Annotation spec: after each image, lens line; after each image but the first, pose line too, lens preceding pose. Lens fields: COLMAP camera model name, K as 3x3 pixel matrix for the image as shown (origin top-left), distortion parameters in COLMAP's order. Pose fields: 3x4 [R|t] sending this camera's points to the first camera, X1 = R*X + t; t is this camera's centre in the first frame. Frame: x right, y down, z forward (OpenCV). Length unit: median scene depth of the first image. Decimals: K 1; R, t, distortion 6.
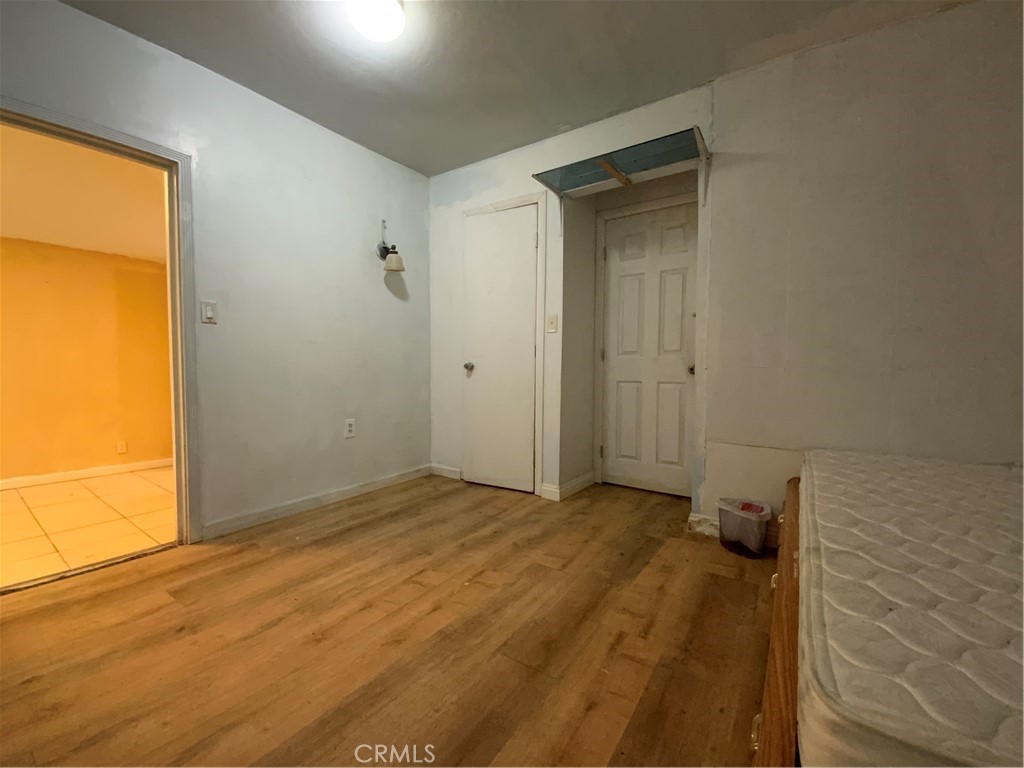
lens RADIAL K [[418.4, 0, 510.1], [0, 418.4, 383.0], [0, 0, 1]] dist [0.011813, -0.006040]
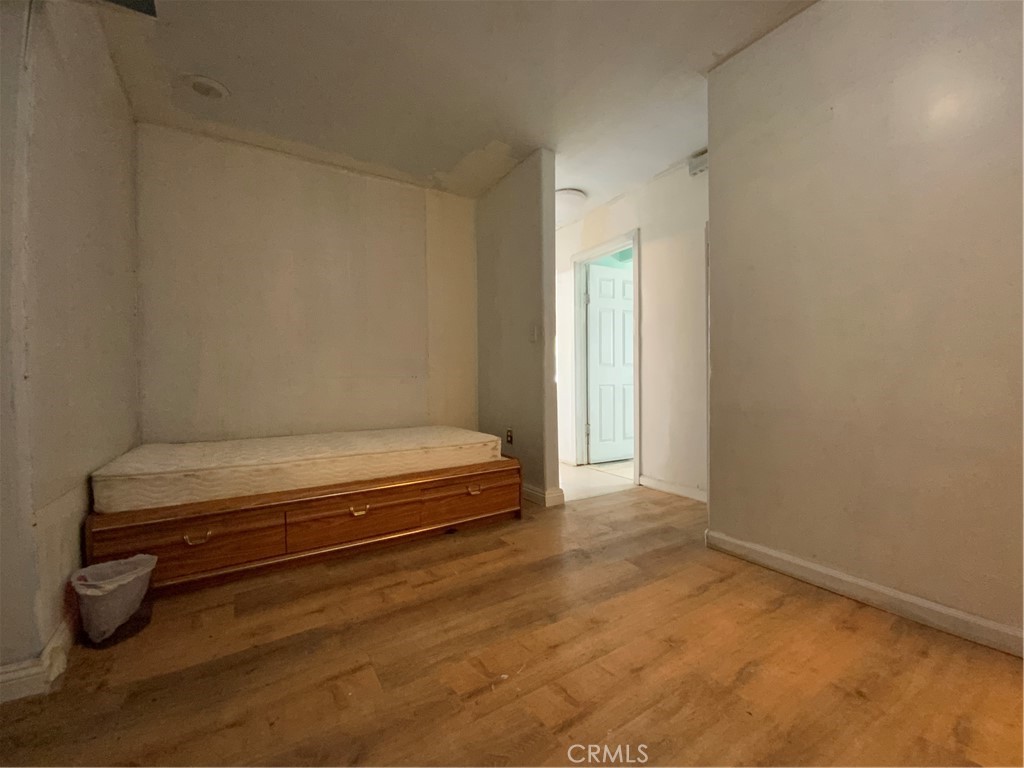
lens RADIAL K [[418.4, 0, 512.4], [0, 418.4, 383.1], [0, 0, 1]] dist [0.011813, -0.006040]
pose [[-0.924876, -0.000711, 0.380268, -0.449384], [0.016526, 0.998978, 0.042063, -0.055290], [-0.379909, 0.045188, -0.923919, 1.900956]]
